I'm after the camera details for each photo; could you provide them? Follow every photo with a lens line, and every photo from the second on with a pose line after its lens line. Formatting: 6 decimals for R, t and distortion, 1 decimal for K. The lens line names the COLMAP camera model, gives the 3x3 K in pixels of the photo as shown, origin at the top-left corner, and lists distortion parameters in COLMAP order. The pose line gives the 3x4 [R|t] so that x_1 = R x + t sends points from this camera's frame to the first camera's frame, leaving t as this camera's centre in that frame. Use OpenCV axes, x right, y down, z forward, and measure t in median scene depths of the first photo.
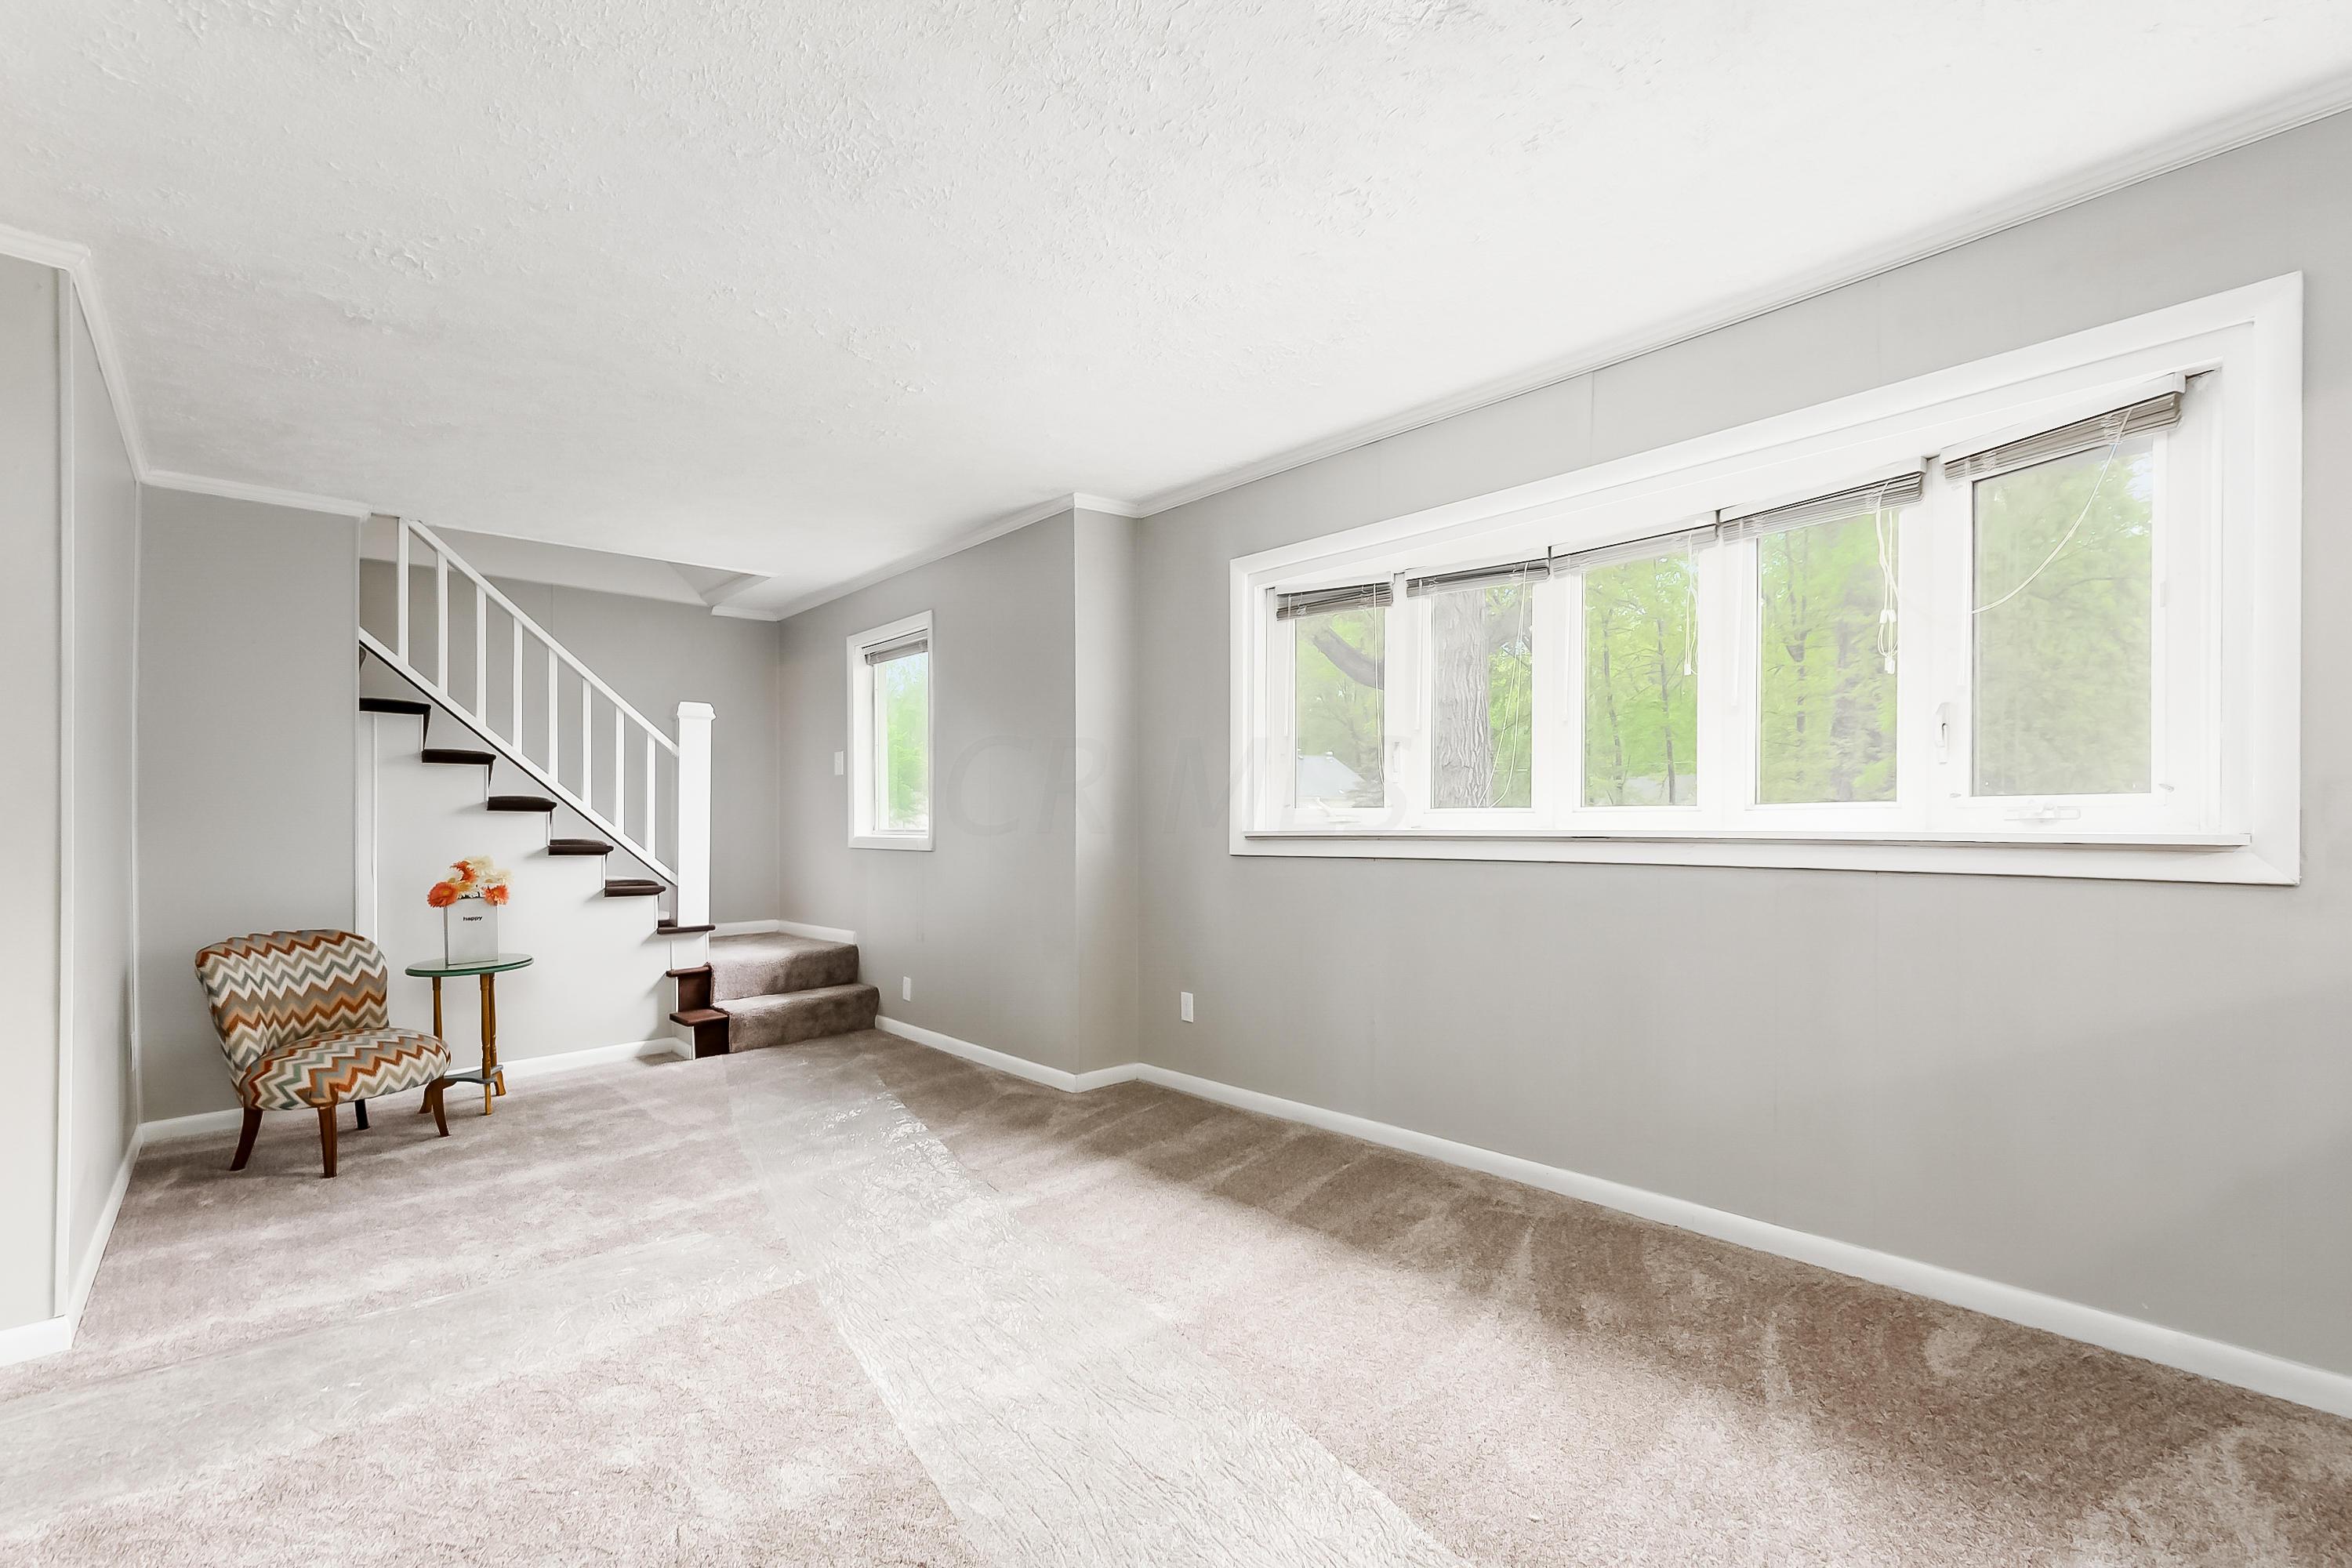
lens RADIAL K [[1012.4, 0, 1151.8], [0, 1012.4, 811.5], [0, 0, 1]] dist [-0.000990, -0.000087]
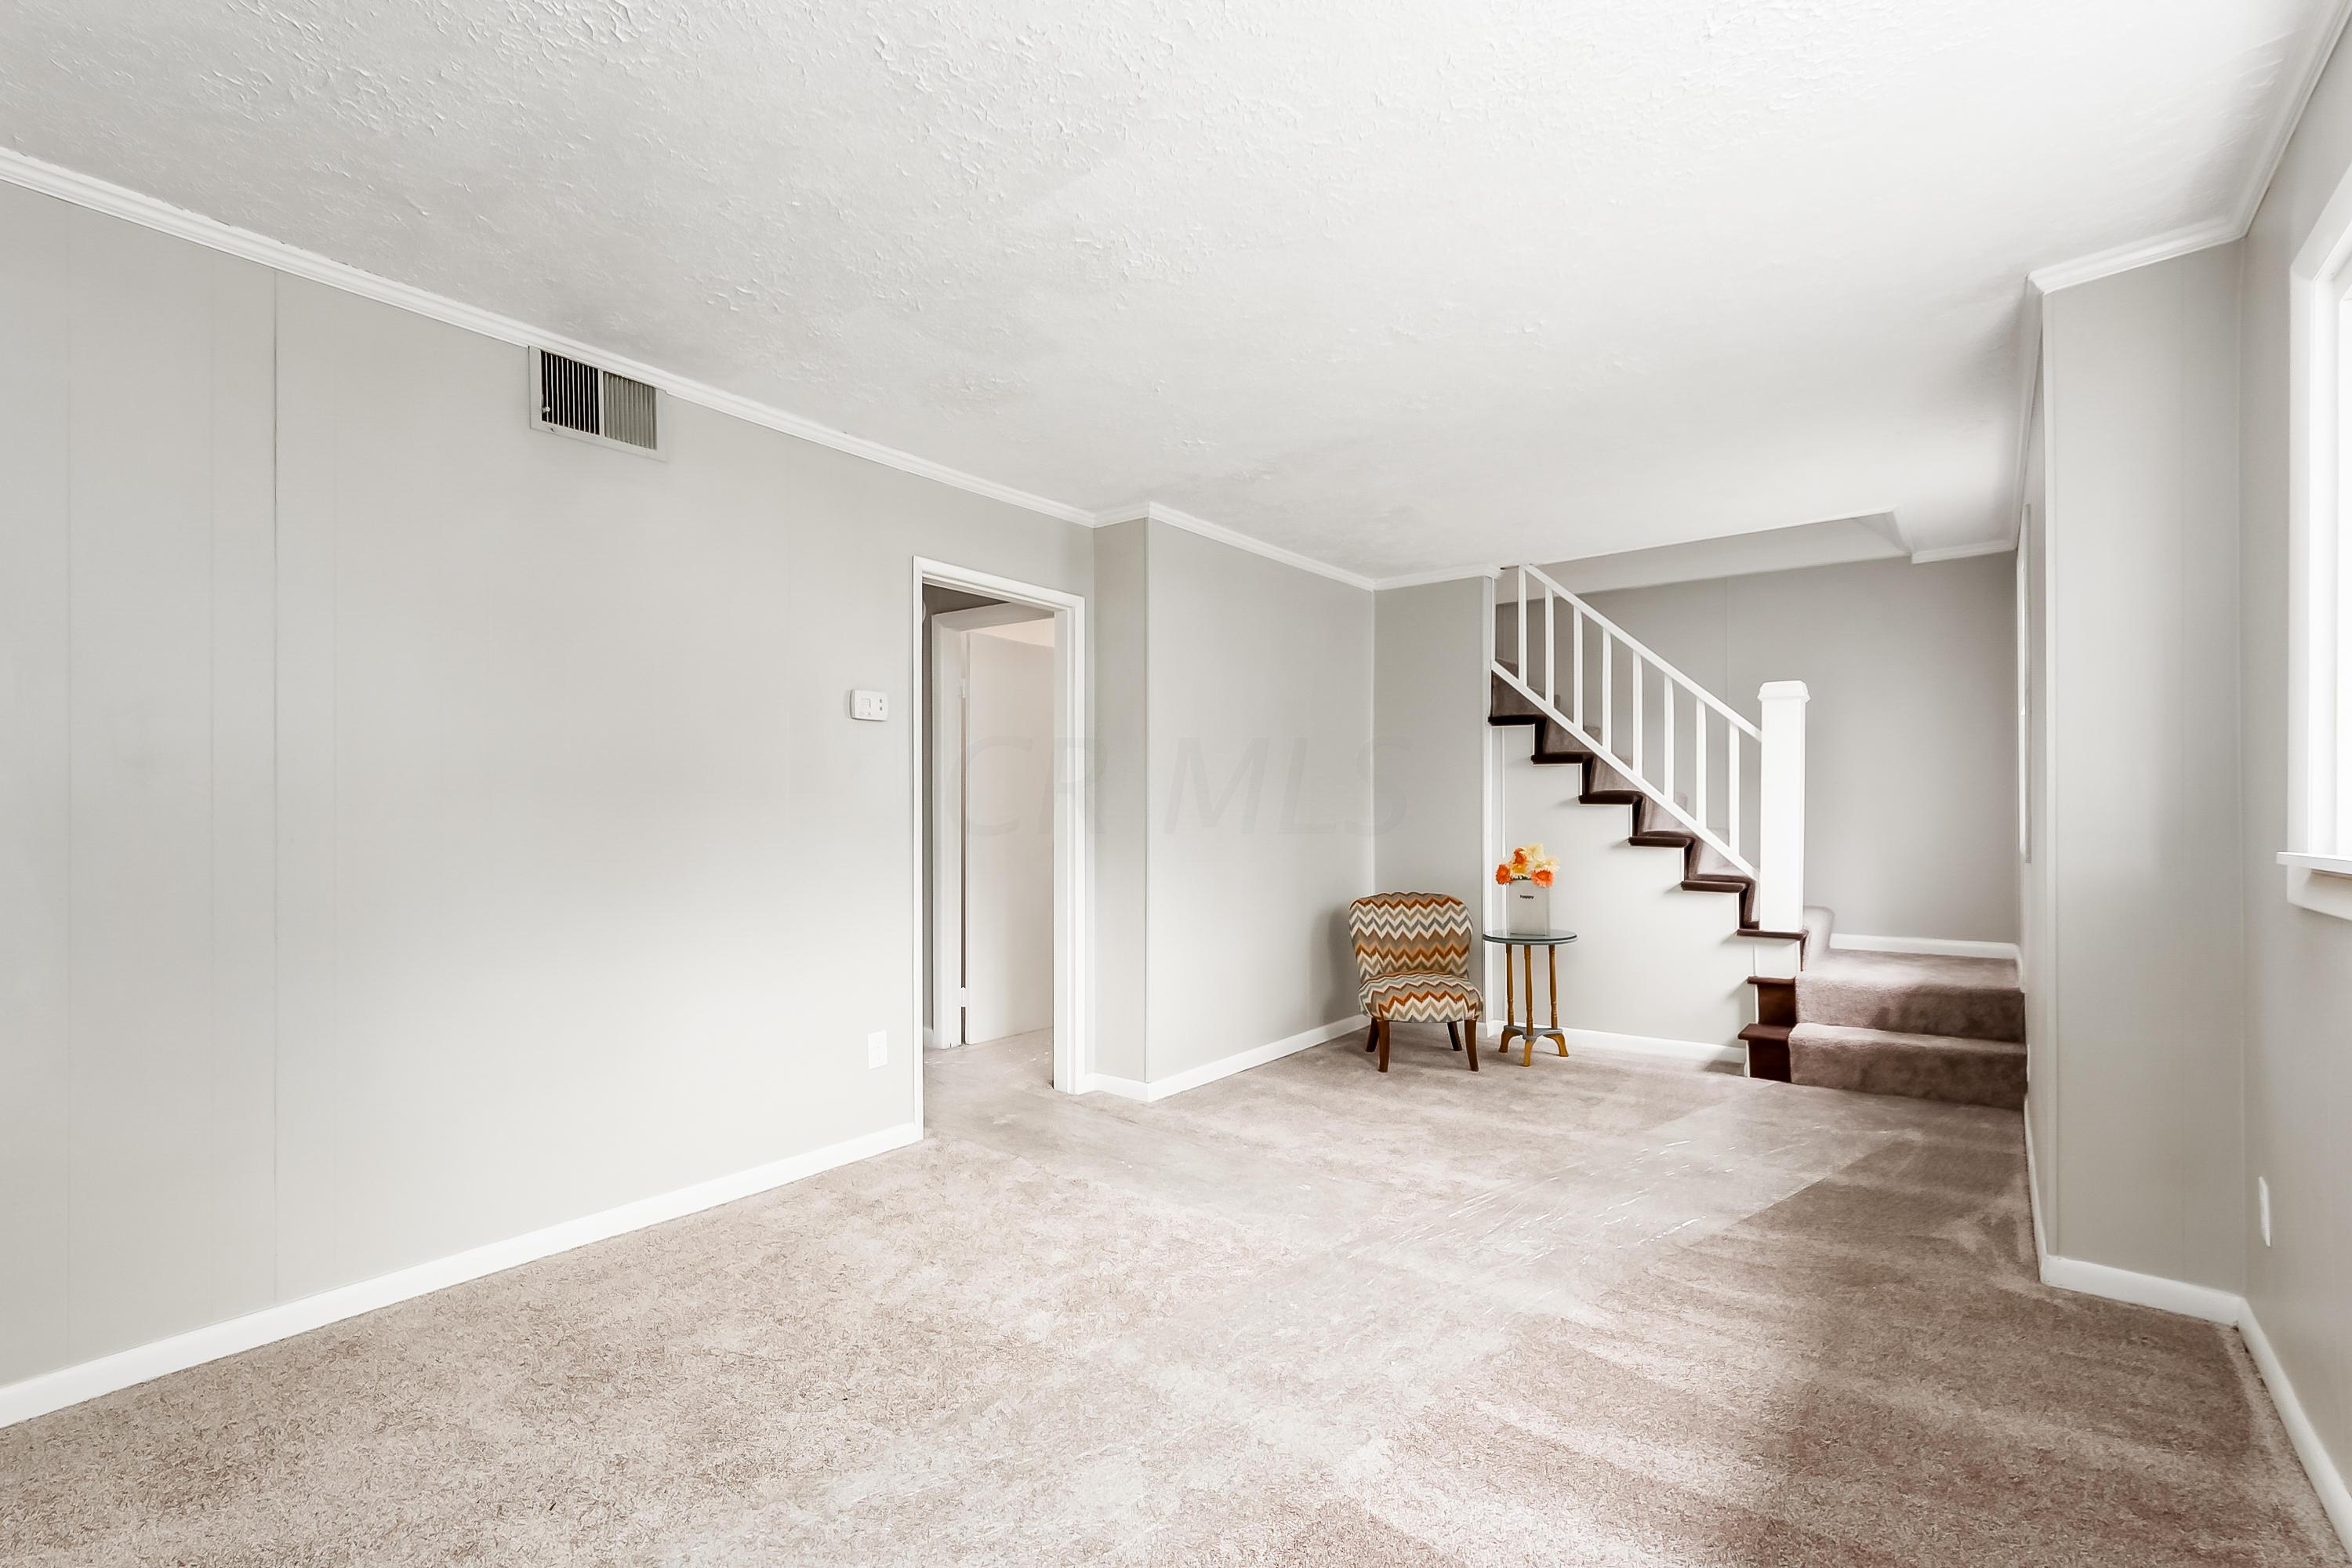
lens RADIAL K [[1012.4, 0, 1172.2], [0, 1012.4, 792.2], [0, 0, 1]] dist [-0.000990, -0.000087]
pose [[0.182159, -0.008647, -0.983231, 0.396055], [0.010048, 0.999925, -0.006933, -0.011094], [0.983218, -0.008617, 0.182232, 0.370835]]
